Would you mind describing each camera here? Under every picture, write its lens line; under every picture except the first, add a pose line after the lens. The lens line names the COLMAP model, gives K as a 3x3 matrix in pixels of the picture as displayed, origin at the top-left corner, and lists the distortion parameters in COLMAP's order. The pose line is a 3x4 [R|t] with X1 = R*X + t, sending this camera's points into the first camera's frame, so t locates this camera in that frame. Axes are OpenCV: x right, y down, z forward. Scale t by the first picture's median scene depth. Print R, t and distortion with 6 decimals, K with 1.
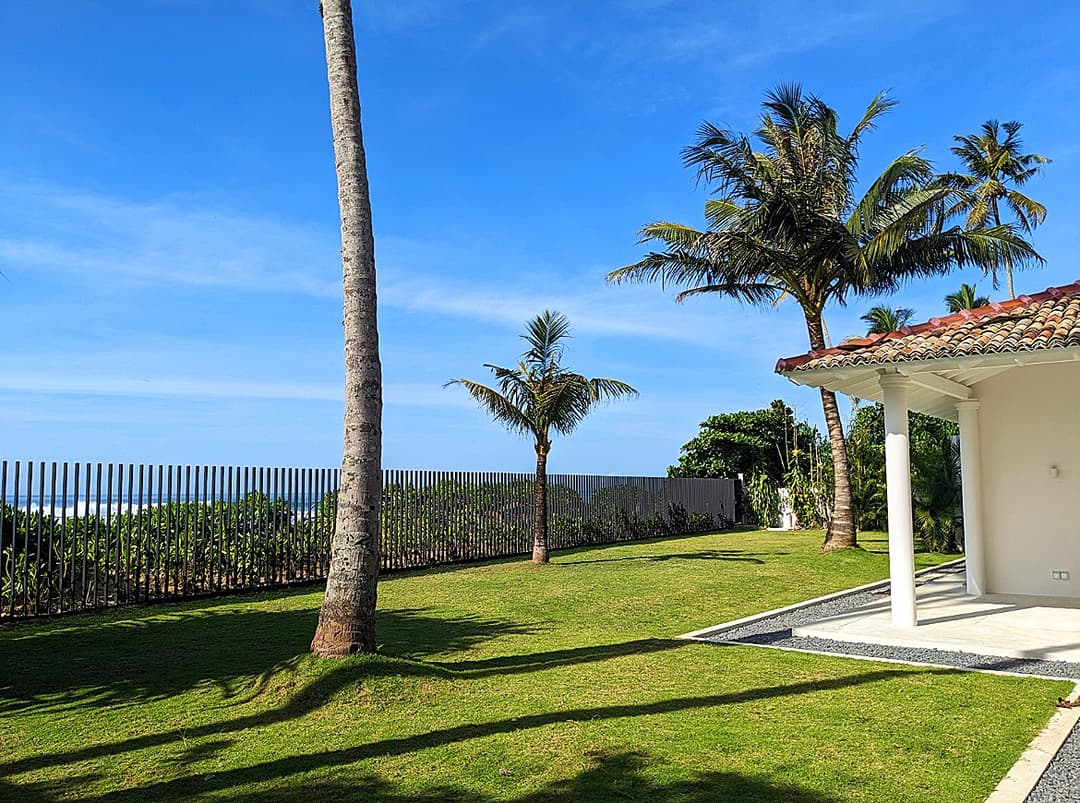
lens RADIAL K [[853.2, 0, 537.2], [0, 853.2, 403.5], [0, 0, 1]] dist [0.032600, -0.044896]
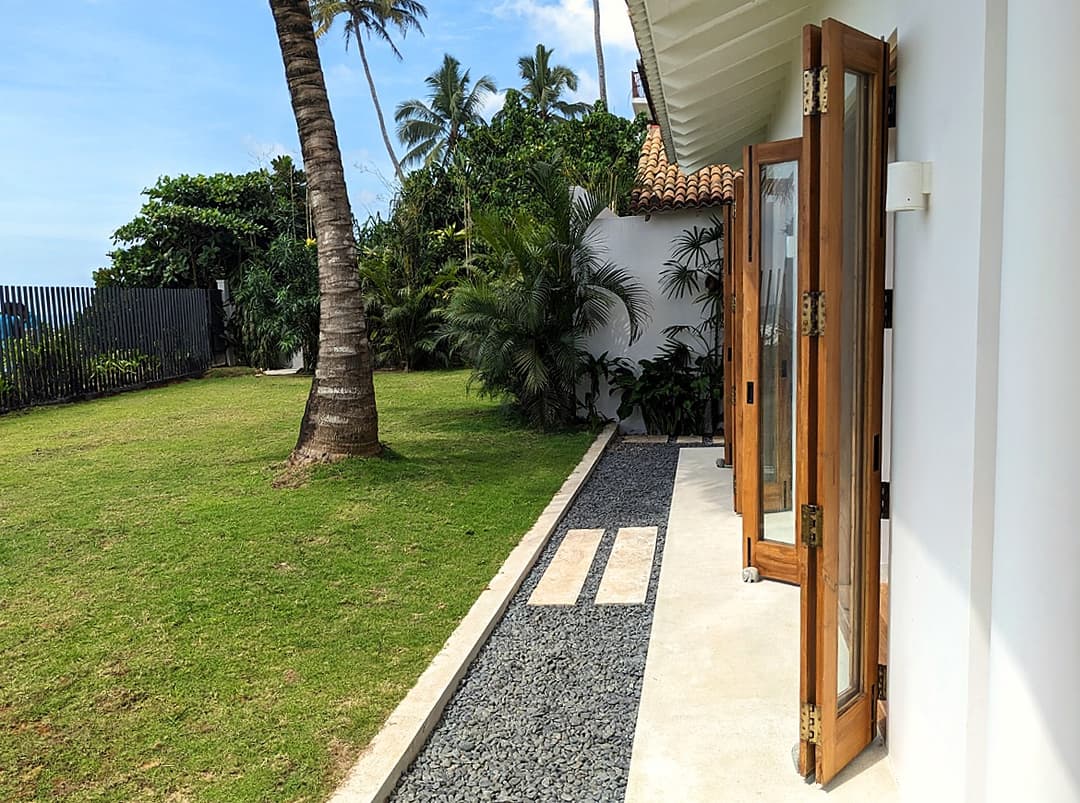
lens RADIAL K [[853.2, 0, 539.5], [0, 853.2, 402.6], [0, 0, 1]] dist [0.032600, -0.044896]
pose [[0.882683, -0.074051, 0.464098, 0.153199], [-0.026064, 0.978275, 0.205665, 0.037957], [-0.469245, -0.193633, 0.861577, 0.375958]]
